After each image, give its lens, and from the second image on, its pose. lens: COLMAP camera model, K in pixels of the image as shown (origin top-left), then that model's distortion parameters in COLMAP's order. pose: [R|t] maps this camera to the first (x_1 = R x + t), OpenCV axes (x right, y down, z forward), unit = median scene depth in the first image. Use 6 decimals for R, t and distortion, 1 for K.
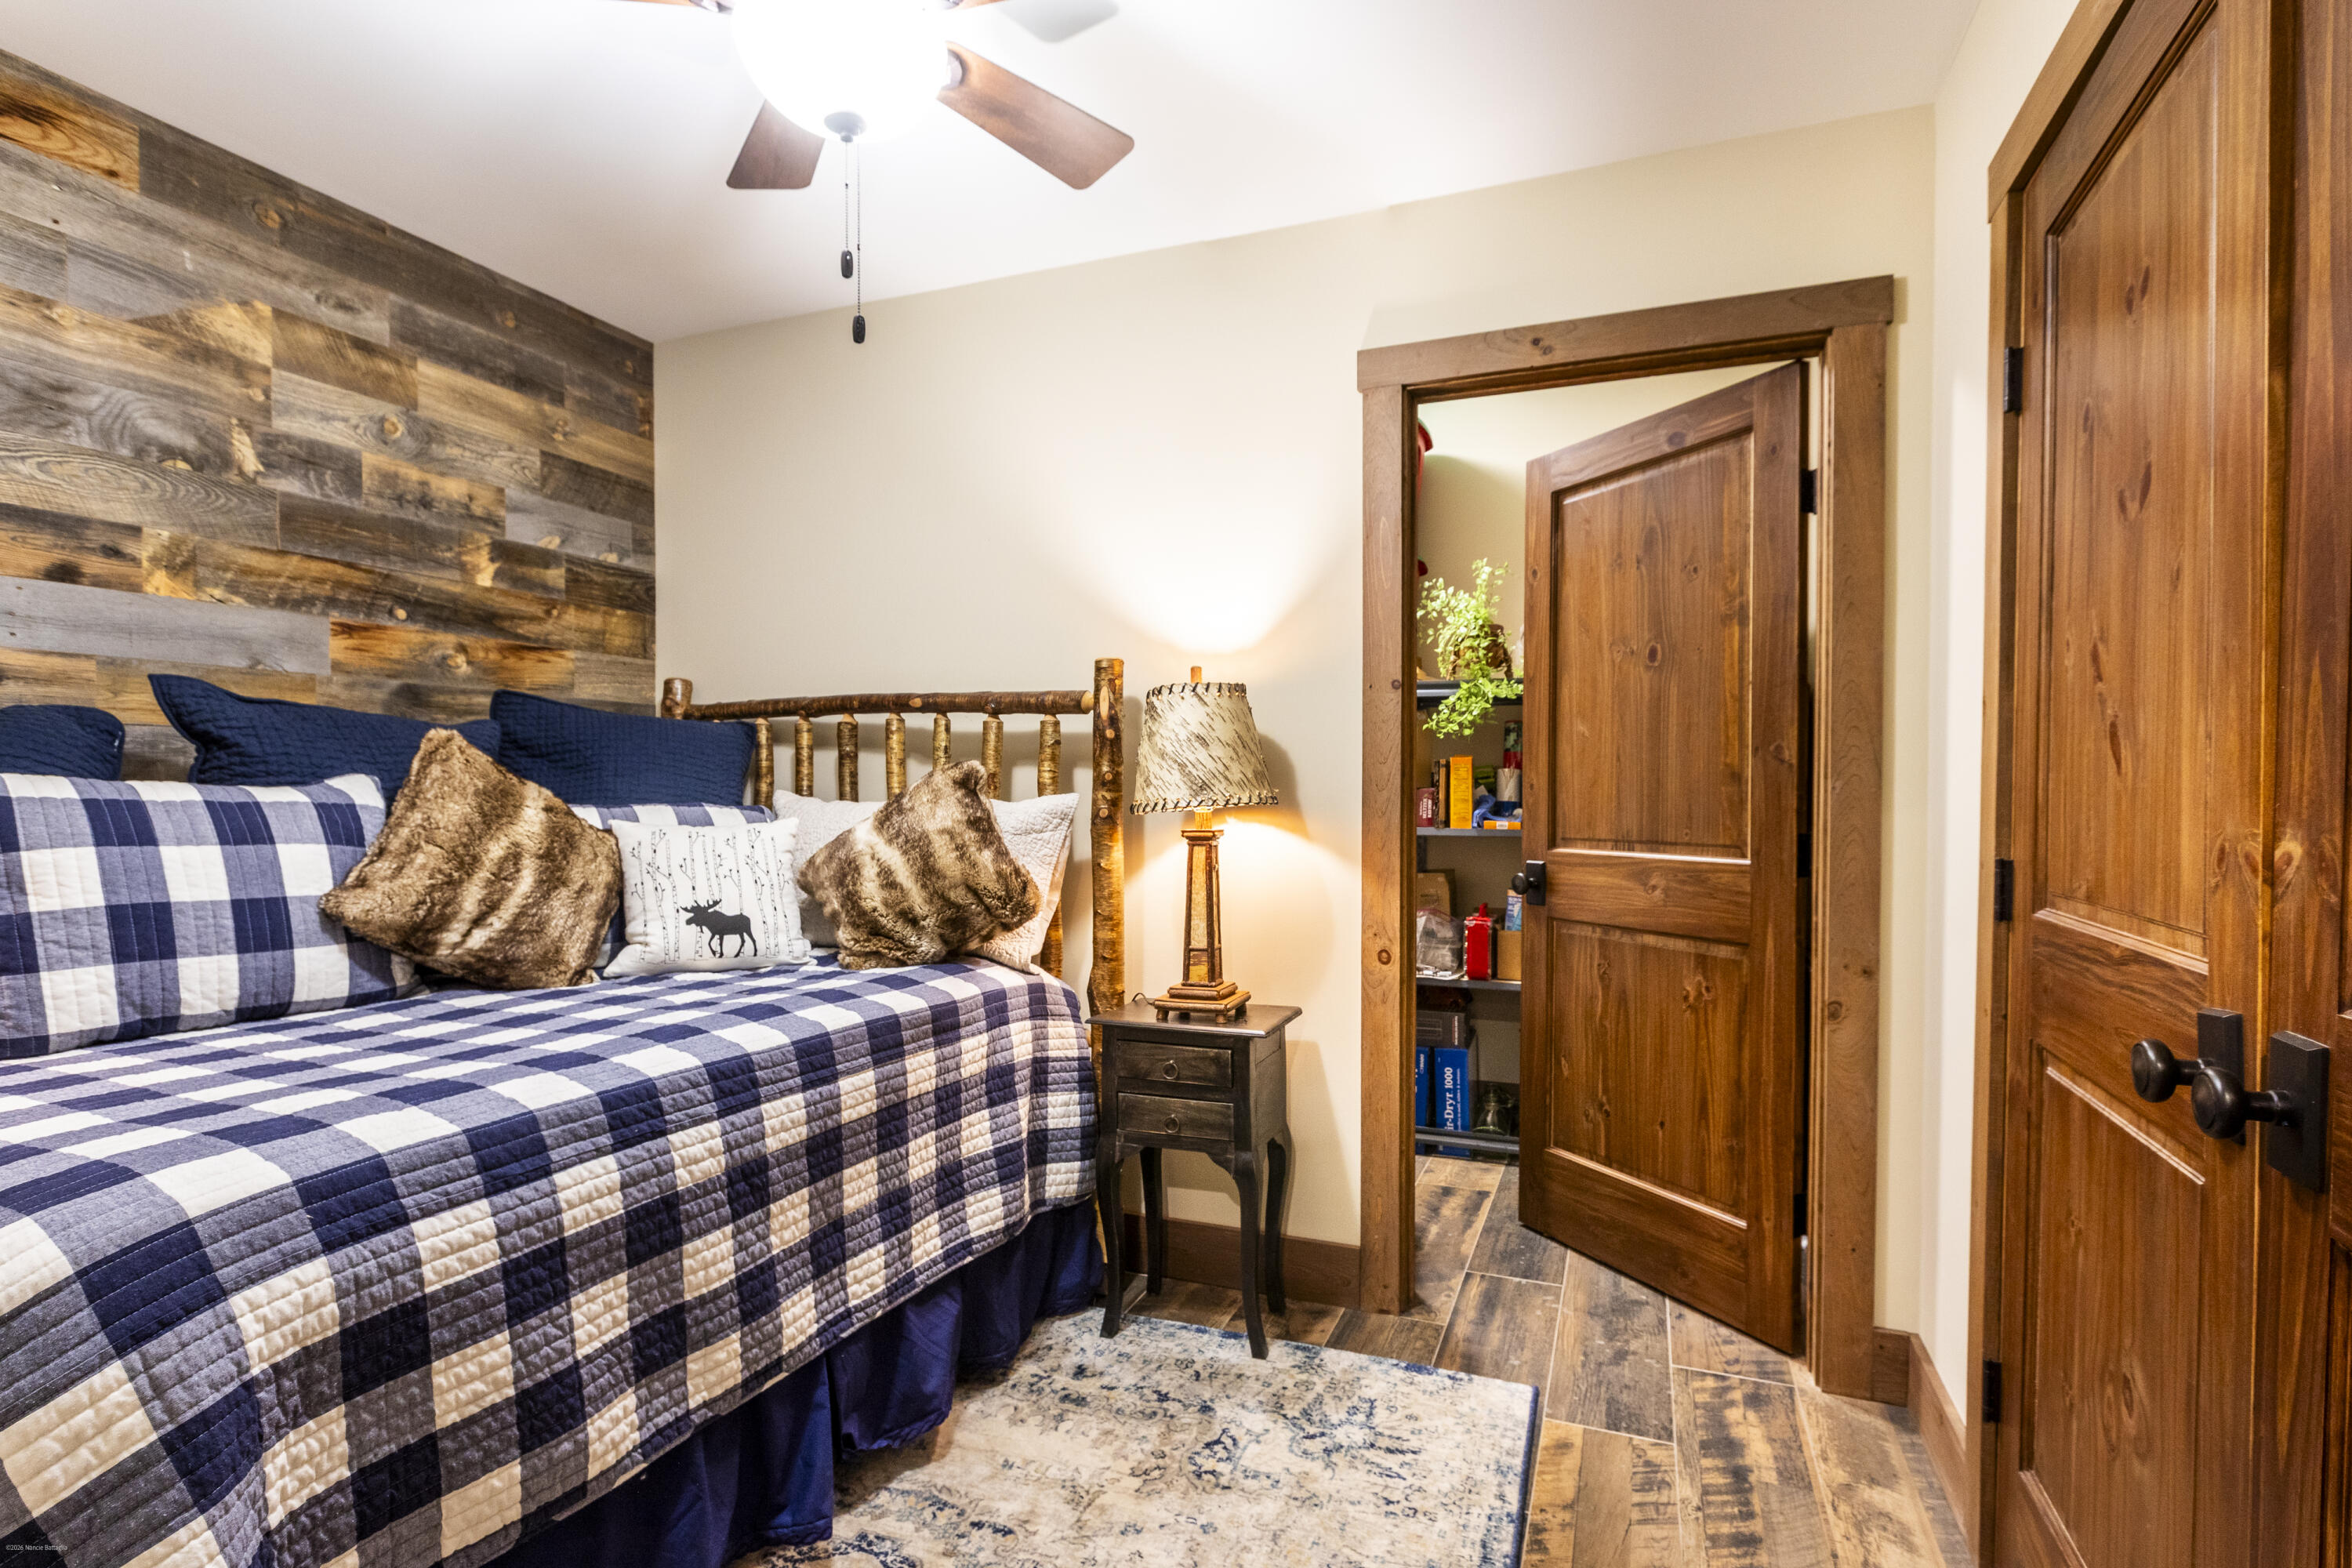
lens RADIAL K [[1142.0, 0, 1184.6], [0, 1142.0, 800.3], [0, 0, 1]] dist [-0.004996, 0.000604]
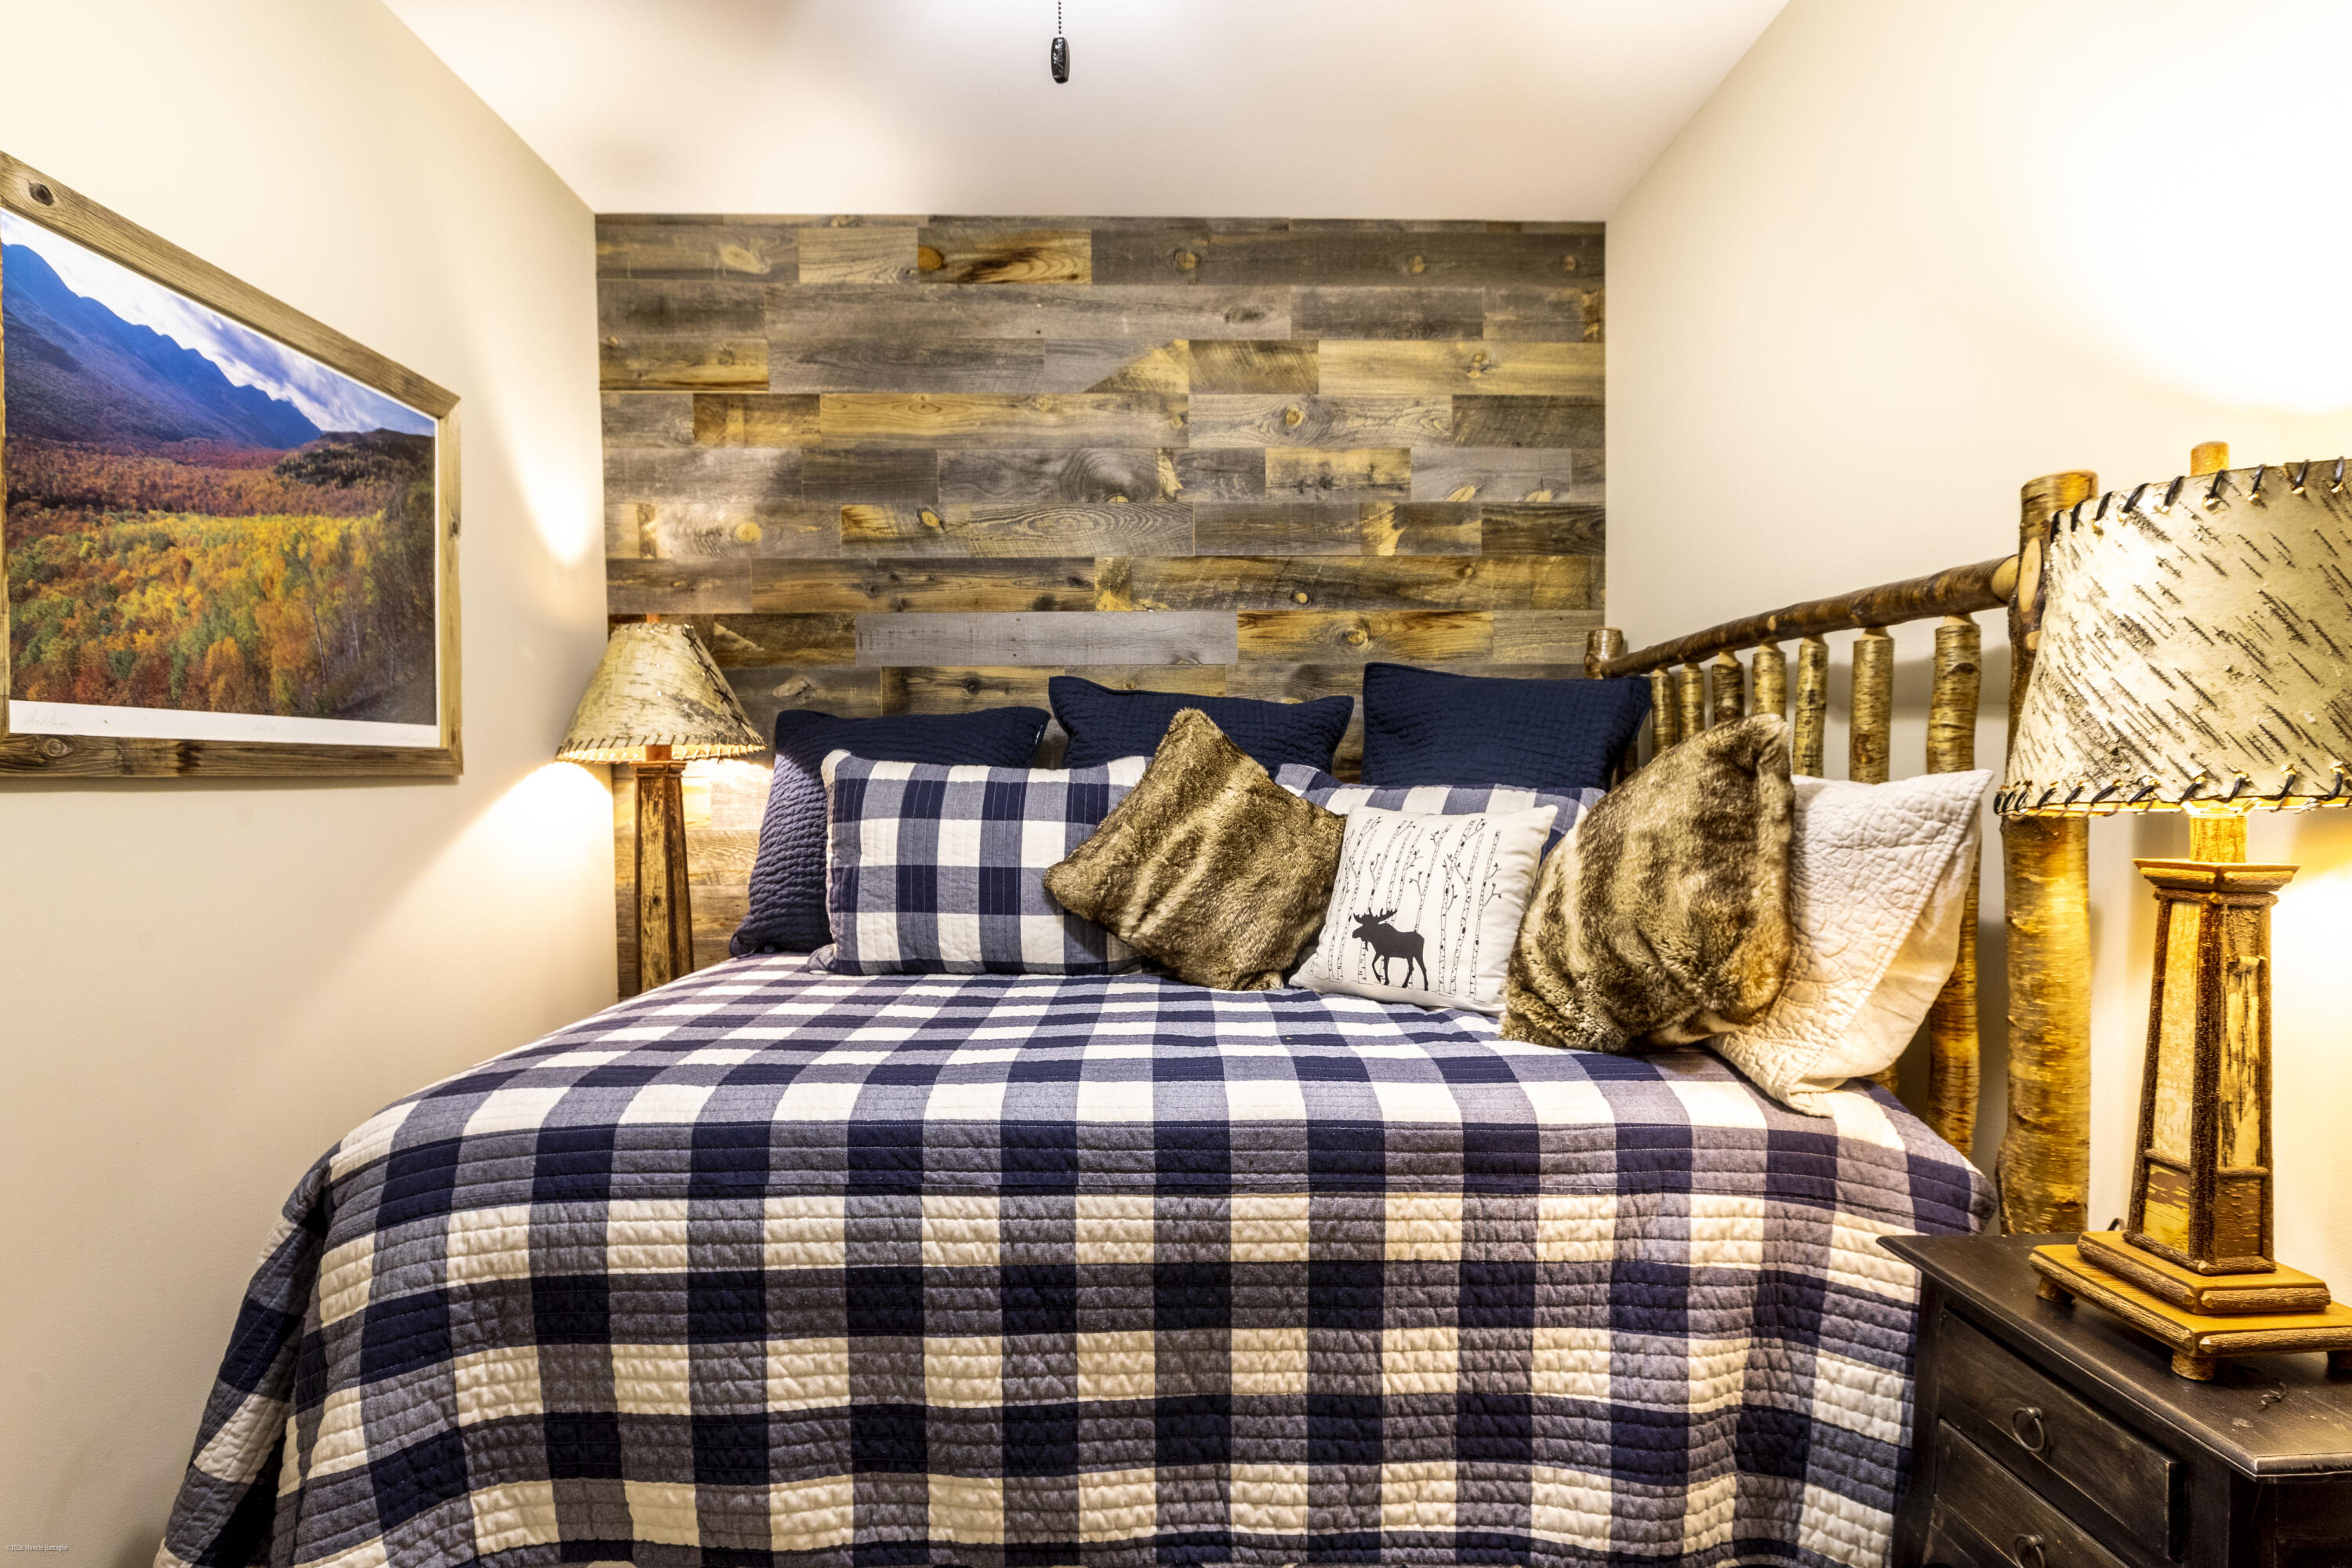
lens RADIAL K [[1142.0, 0, 1184.6], [0, 1142.0, 800.3], [0, 0, 1]] dist [-0.004996, 0.000604]
pose [[0.409068, 0.019476, -0.912296, 0.241672], [0.001902, 0.999752, 0.022196, -0.005016], [0.912502, -0.010815, 0.408930, 0.555054]]
